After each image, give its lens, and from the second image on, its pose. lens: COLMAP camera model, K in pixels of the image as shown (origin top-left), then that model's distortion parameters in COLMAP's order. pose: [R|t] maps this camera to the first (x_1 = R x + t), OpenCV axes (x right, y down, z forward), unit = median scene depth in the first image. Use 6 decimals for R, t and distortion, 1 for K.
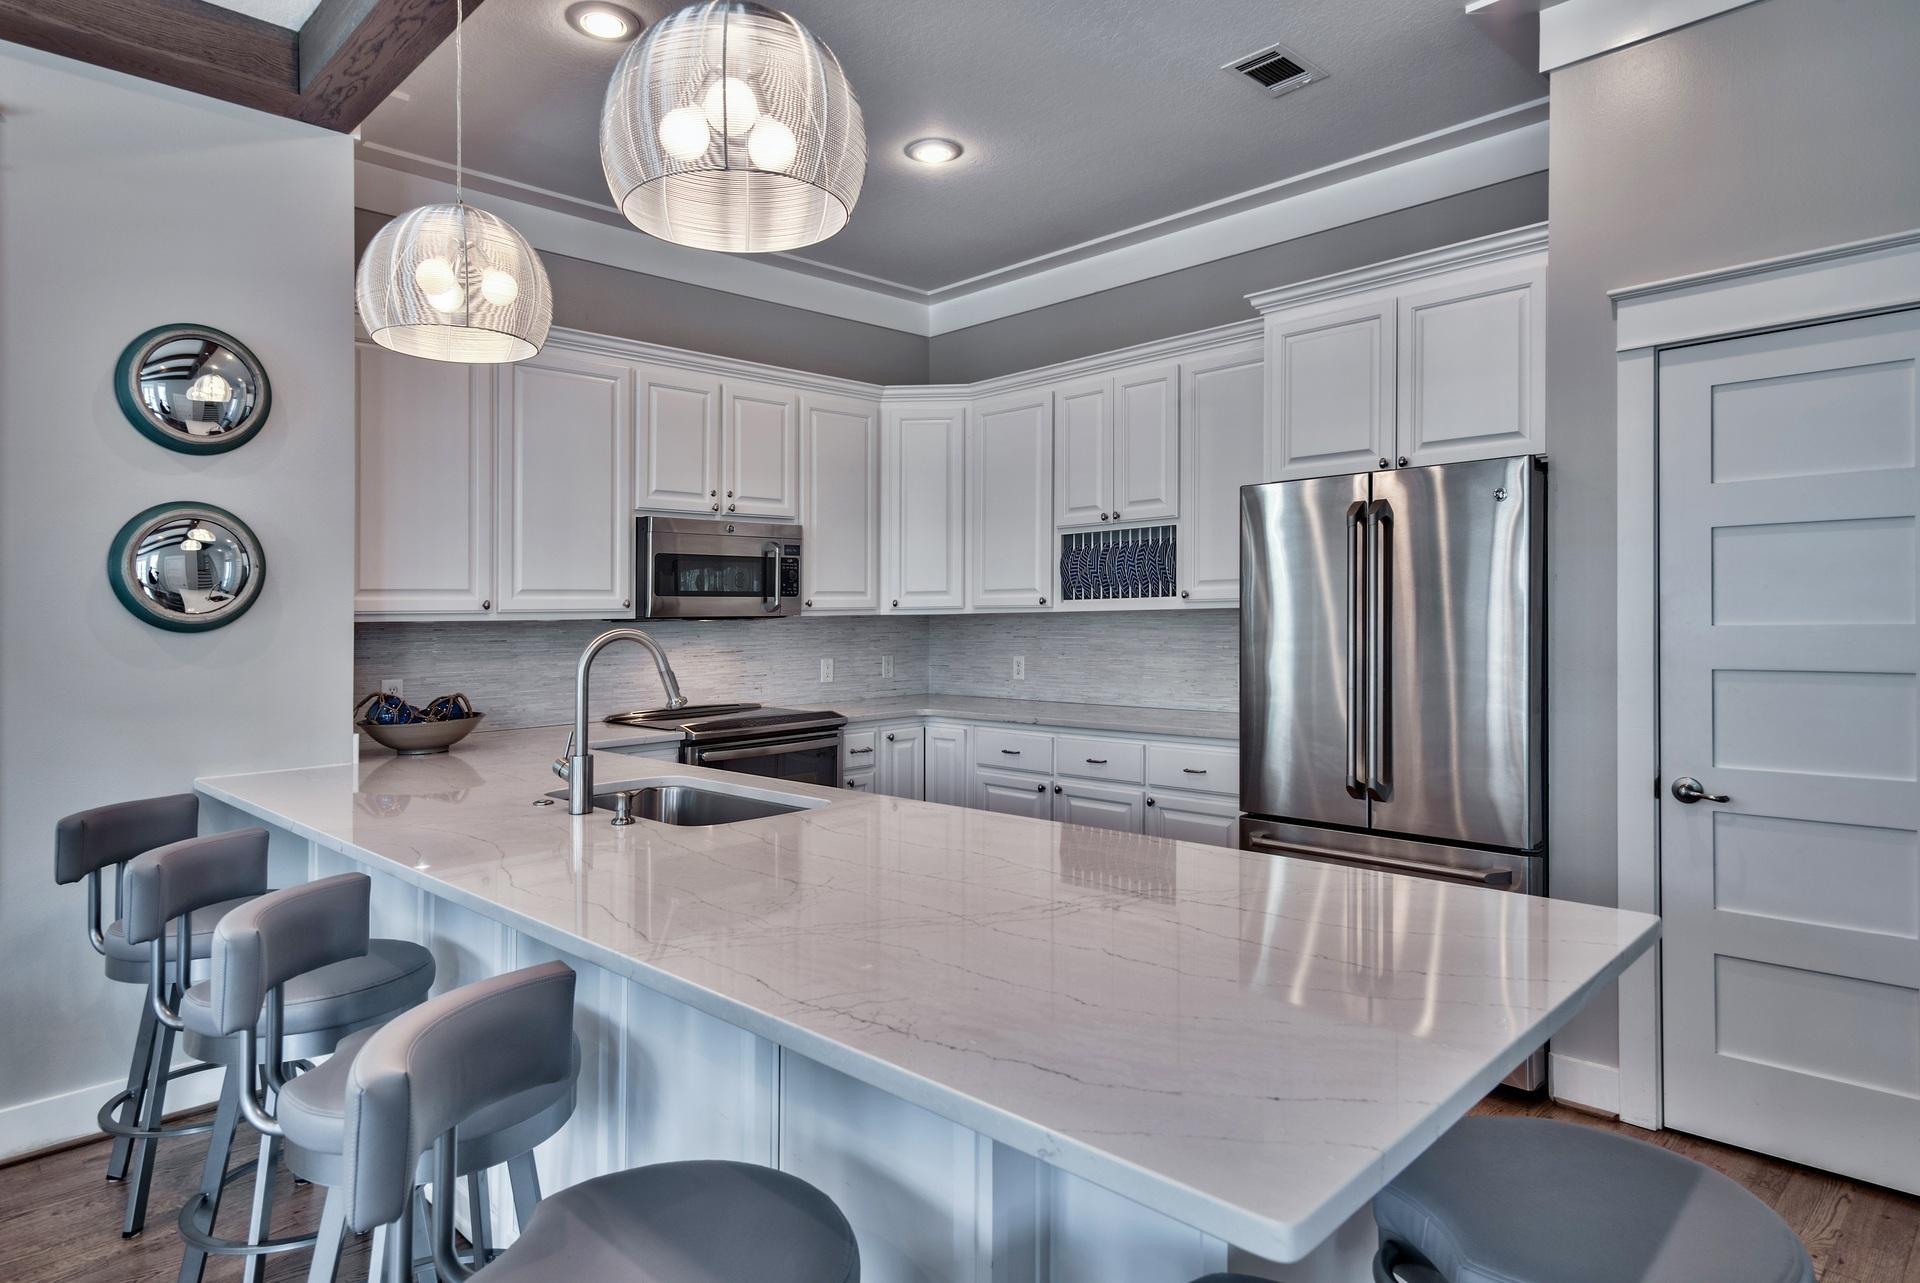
lens RADIAL K [[1090.2, 0, 909.9], [0, 1090.2, 638.1], [0, 0, 1]] dist [0.007128, 0.001378]
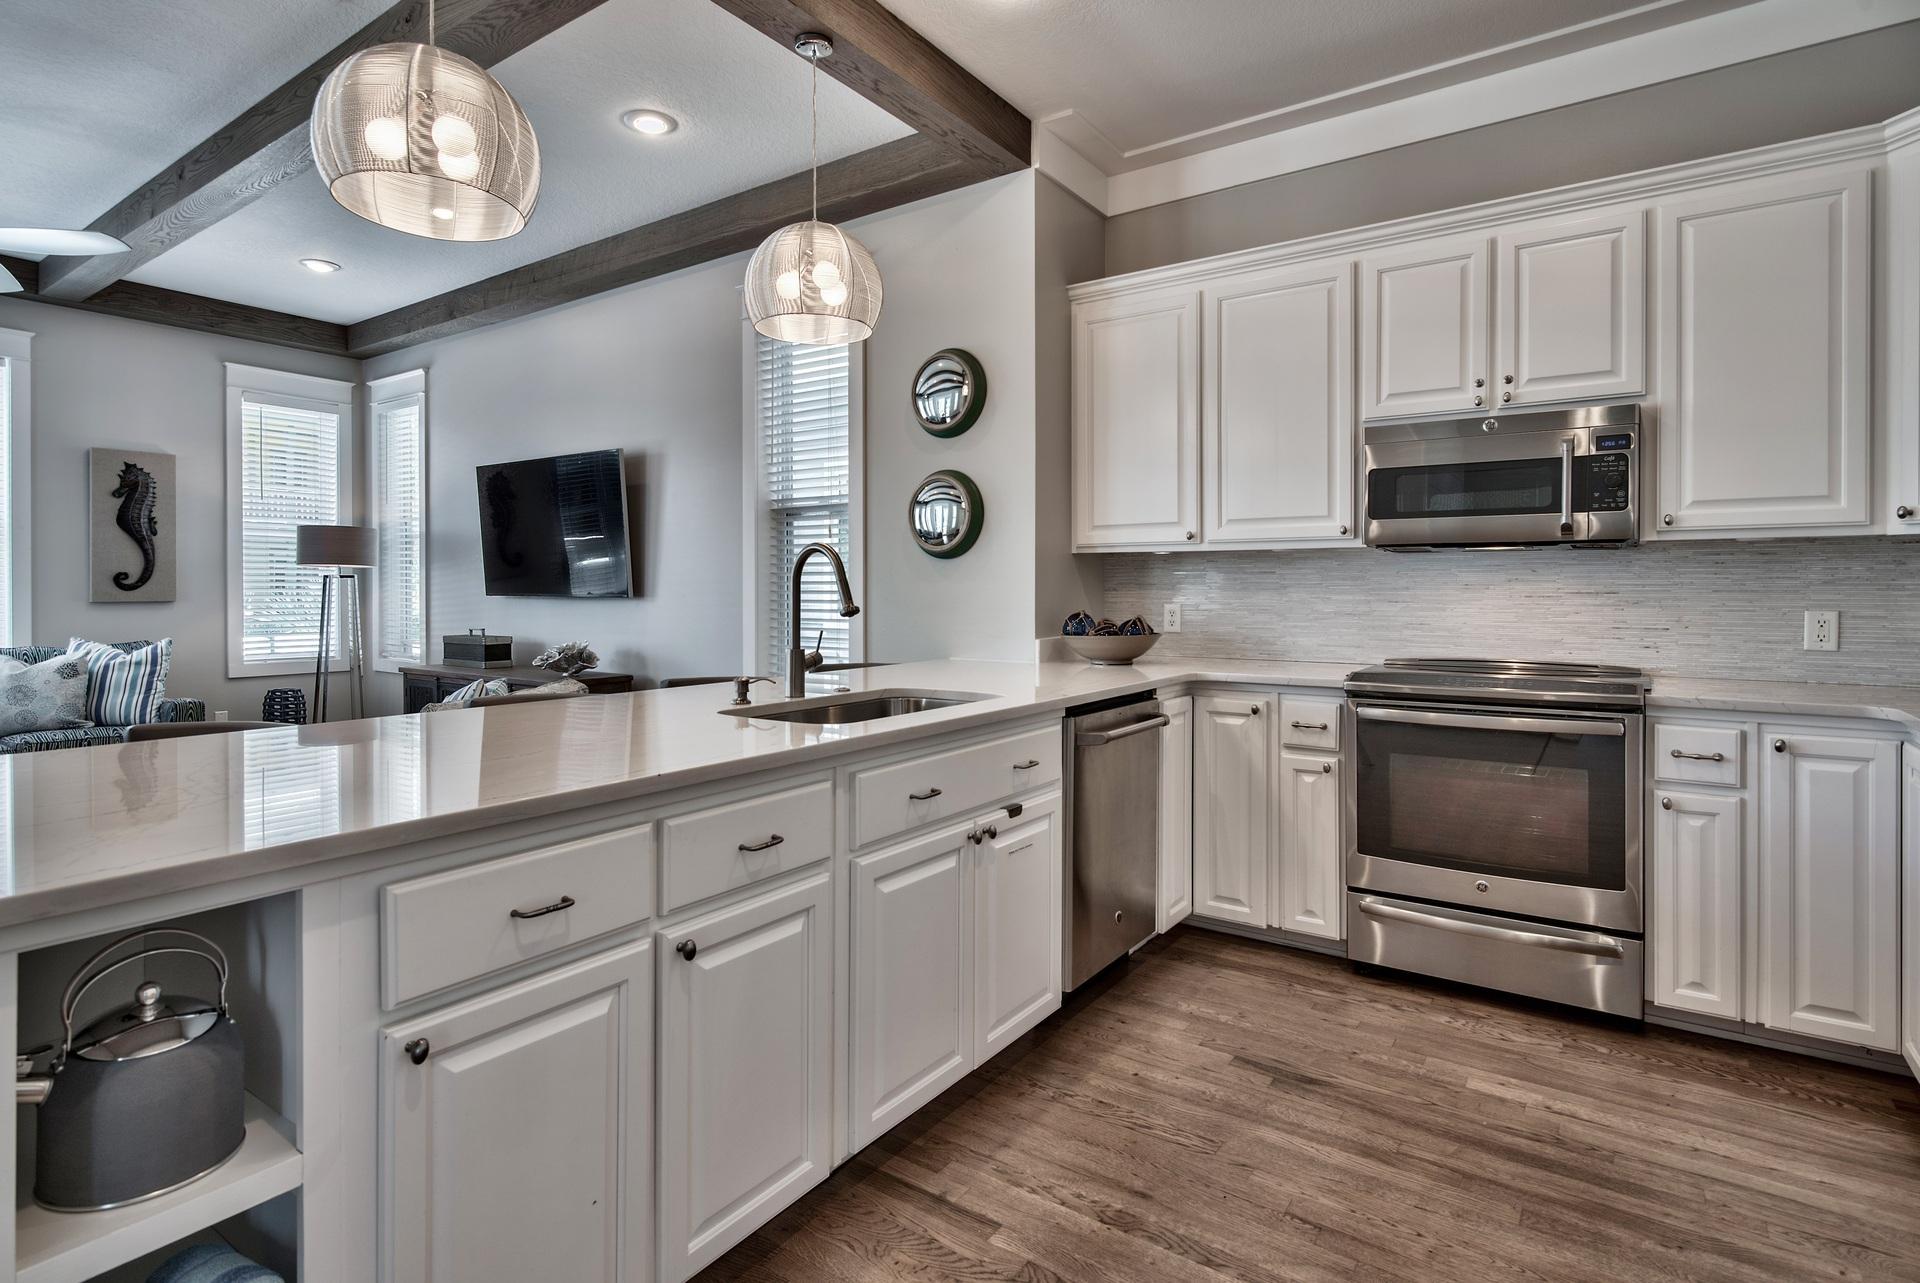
lens RADIAL K [[949.8, 0, 985.5], [0, 949.8, 596.8], [0, 0, 1]] dist [-0.001904, -0.000064]
pose [[0.215245, 0.024323, -0.976257, 0.421973], [-0.023763, 0.999524, 0.019664, 0.014103], [0.976271, 0.018966, 0.215721, 0.540606]]
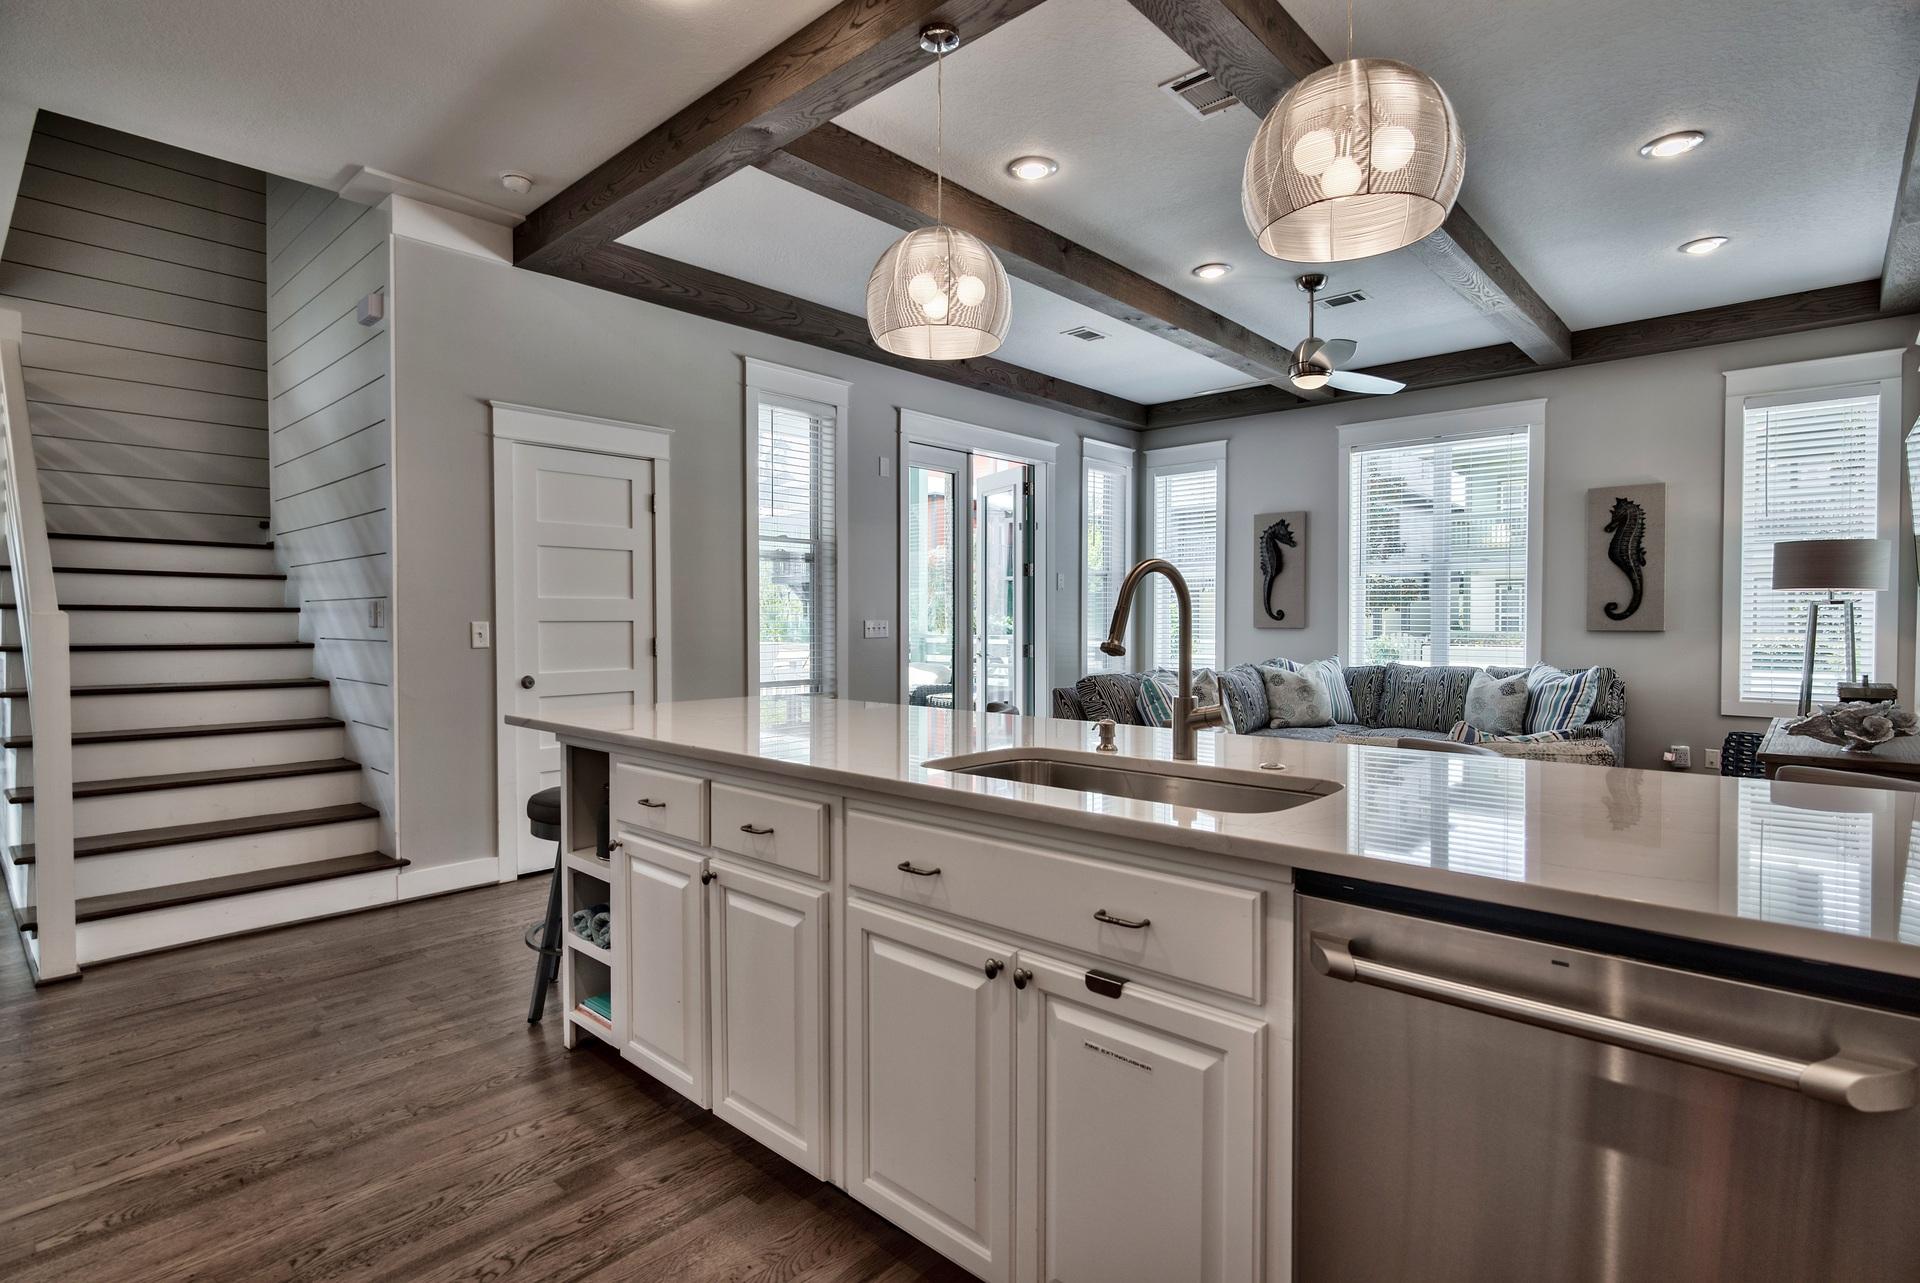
lens RADIAL K [[949.8, 0, 904.2], [0, 949.8, 636.7], [0, 0, 1]] dist [-0.001904, -0.000064]
pose [[-0.999107, 0.018557, -0.037963, -0.010314], [0.017073, 0.999091, 0.039059, 0.012163], [0.038653, 0.038376, -0.998515, 0.985474]]
